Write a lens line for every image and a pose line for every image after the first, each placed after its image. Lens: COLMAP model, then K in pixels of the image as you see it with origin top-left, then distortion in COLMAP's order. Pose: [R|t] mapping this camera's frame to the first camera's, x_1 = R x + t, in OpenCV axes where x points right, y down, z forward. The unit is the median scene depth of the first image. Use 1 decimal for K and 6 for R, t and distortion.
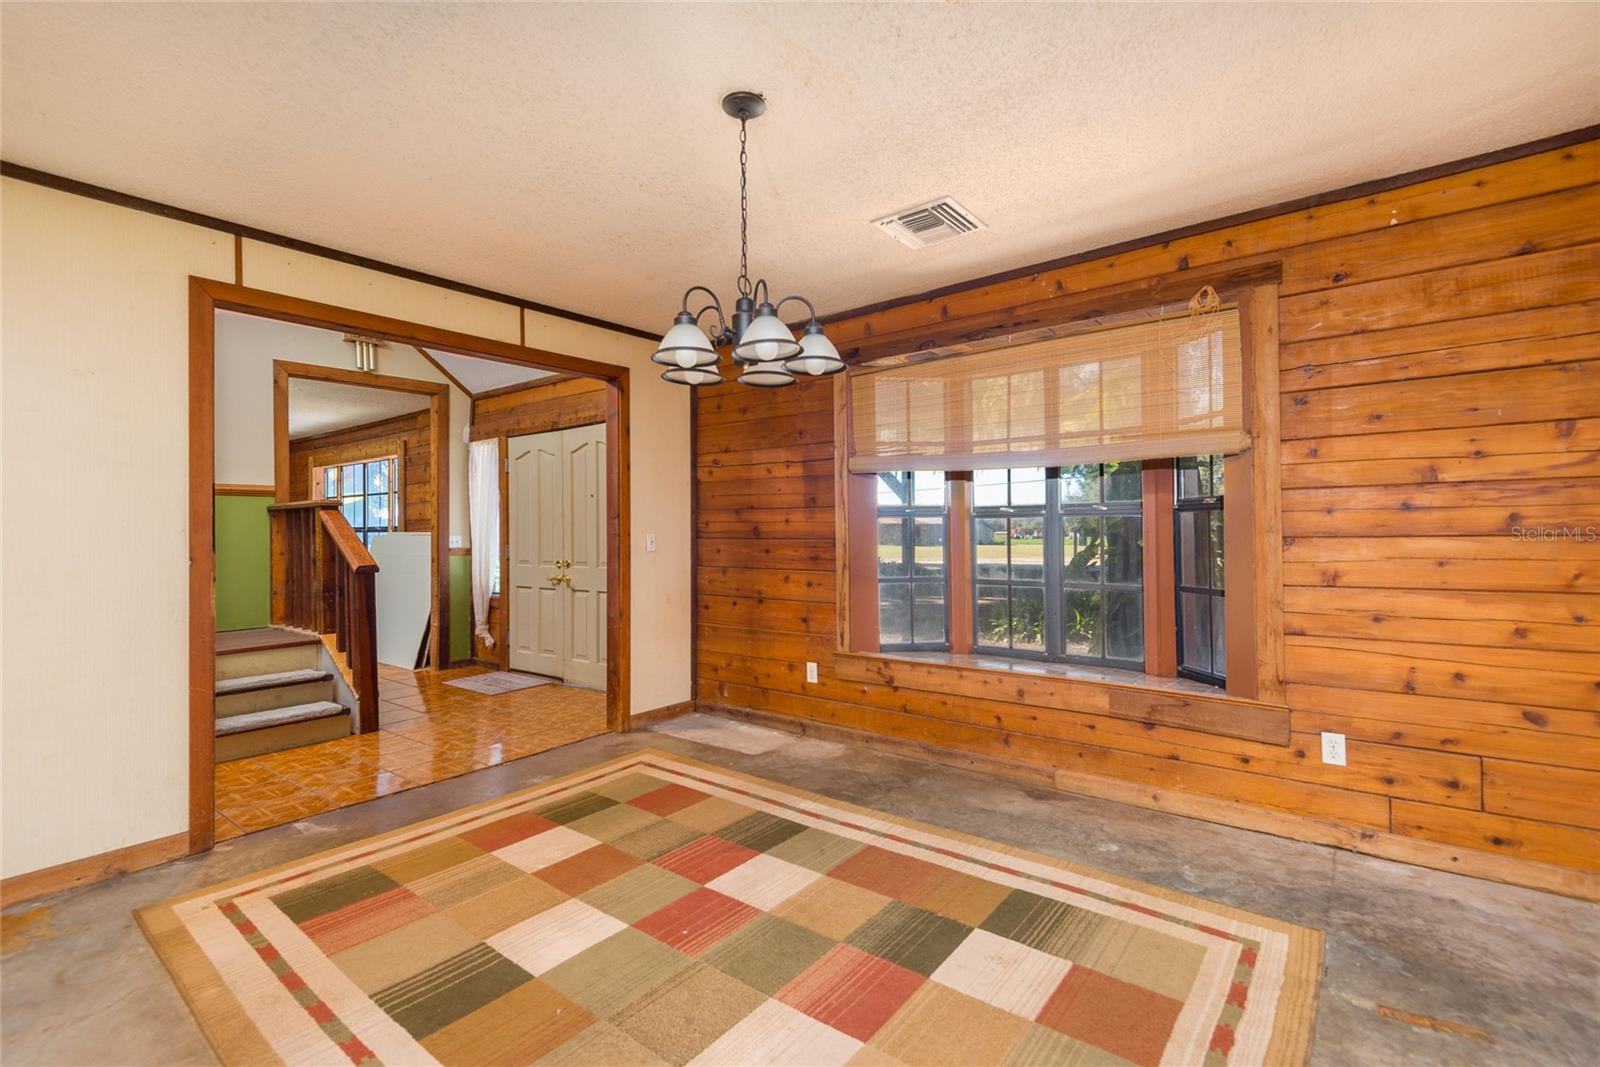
lens RADIAL K [[727.1, 0, 800.1], [0, 727.1, 529.7], [0, 0, 1]] dist [0.000875, -0.003420]
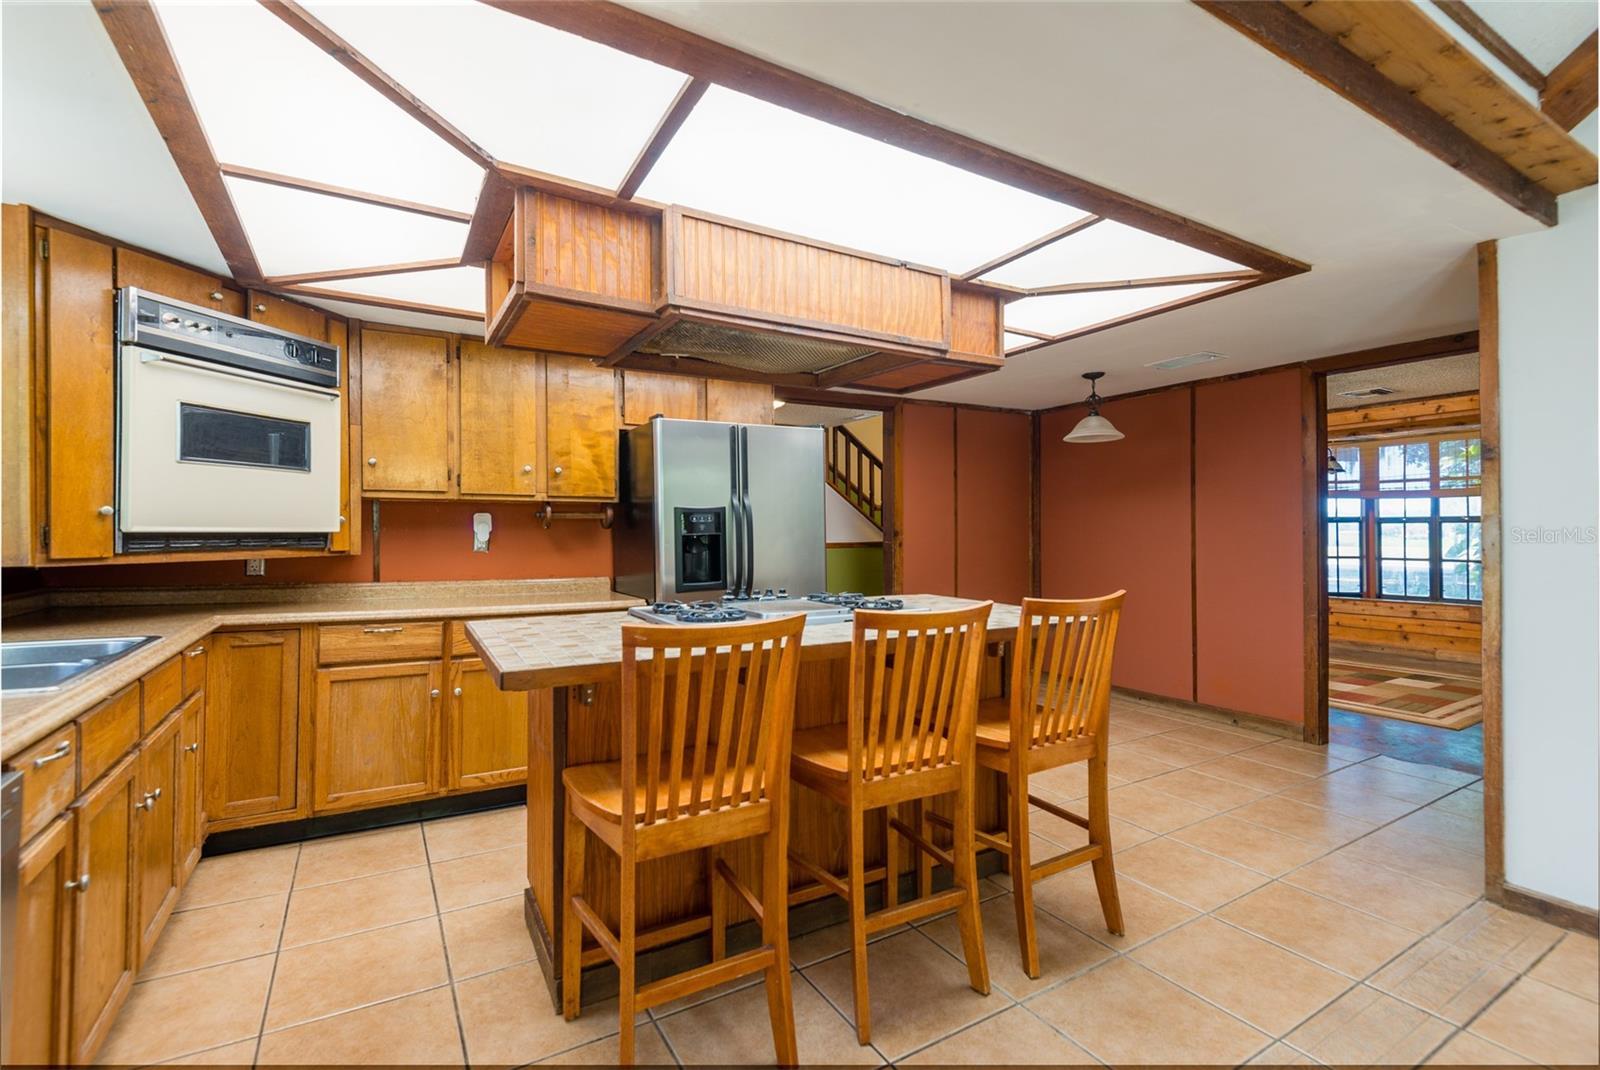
lens RADIAL K [[727.1, 0, 794.6], [0, 727.1, 531.1], [0, 0, 1]] dist [0.000875, -0.003420]
pose [[0.927799, 0.004138, -0.373057, -0.706974], [-0.004033, 0.999991, 0.001062, 0.008105], [0.373058, 0.000519, 0.927808, -1.972200]]
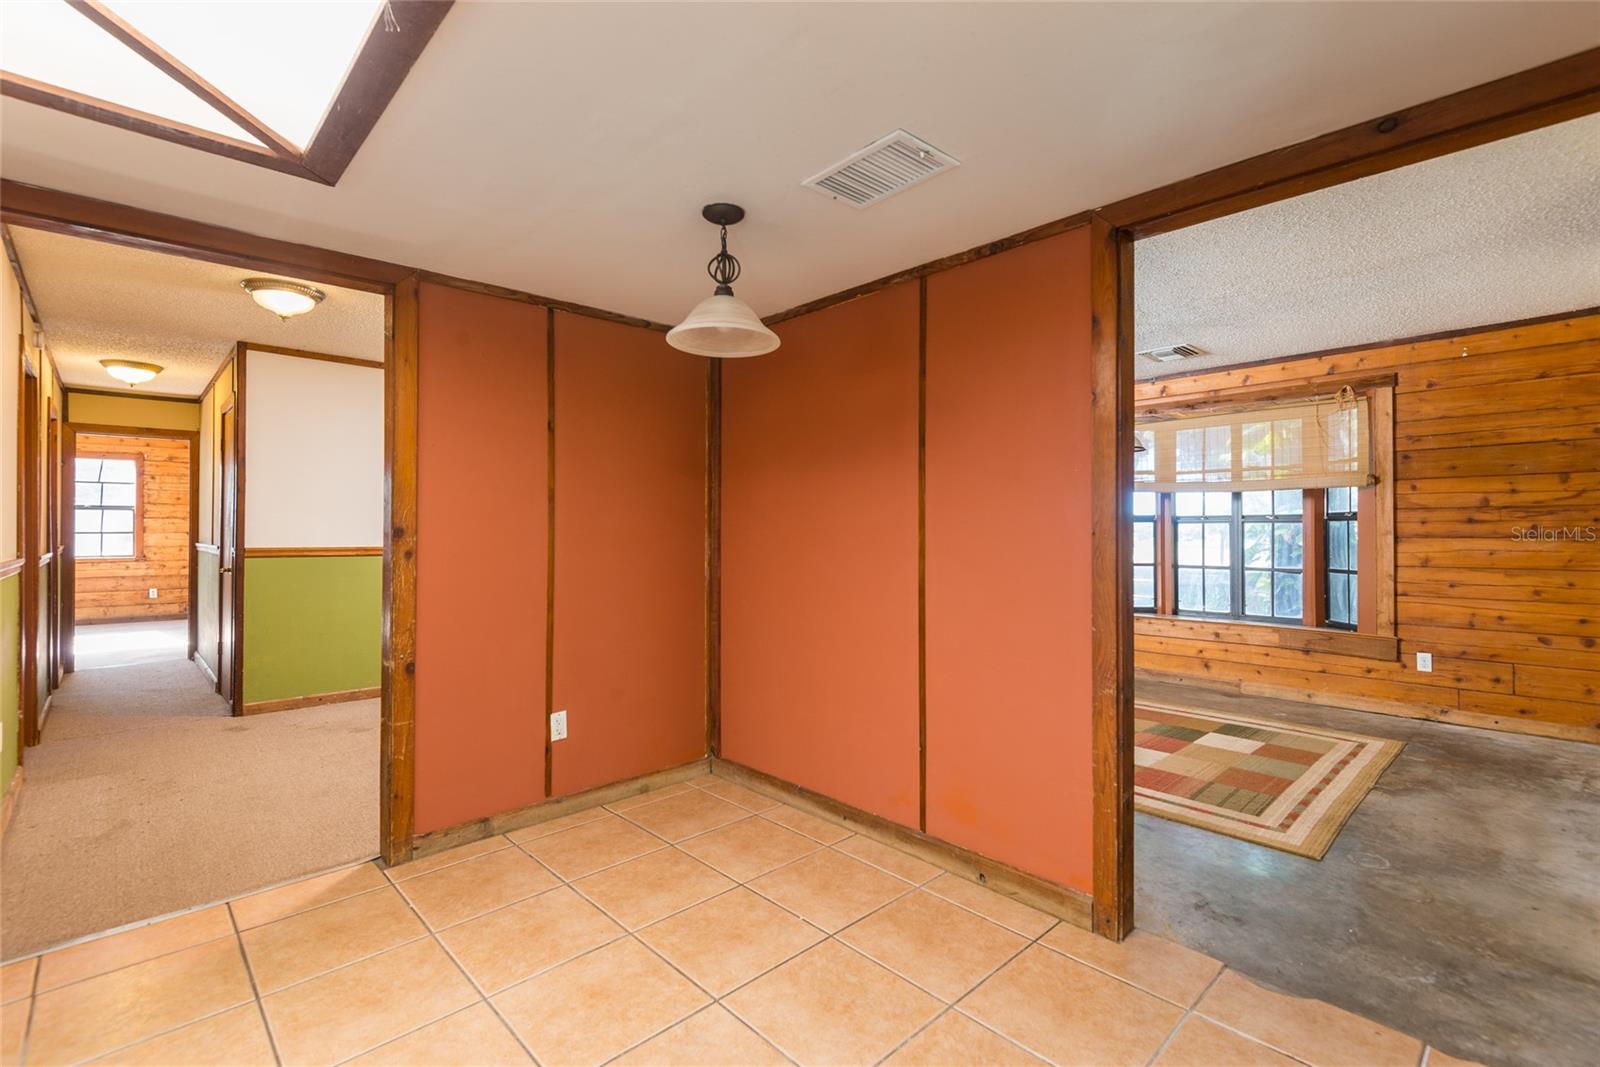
lens RADIAL K [[727.1, 0, 799.3], [0, 727.1, 531.1], [0, 0, 1]] dist [0.000875, -0.003420]
pose [[0.987594, 0.009718, -0.156726, -0.468301], [-0.009834, 0.999952, 0.000036, 0.009105], [0.156719, 0.001506, 0.987642, -0.950351]]
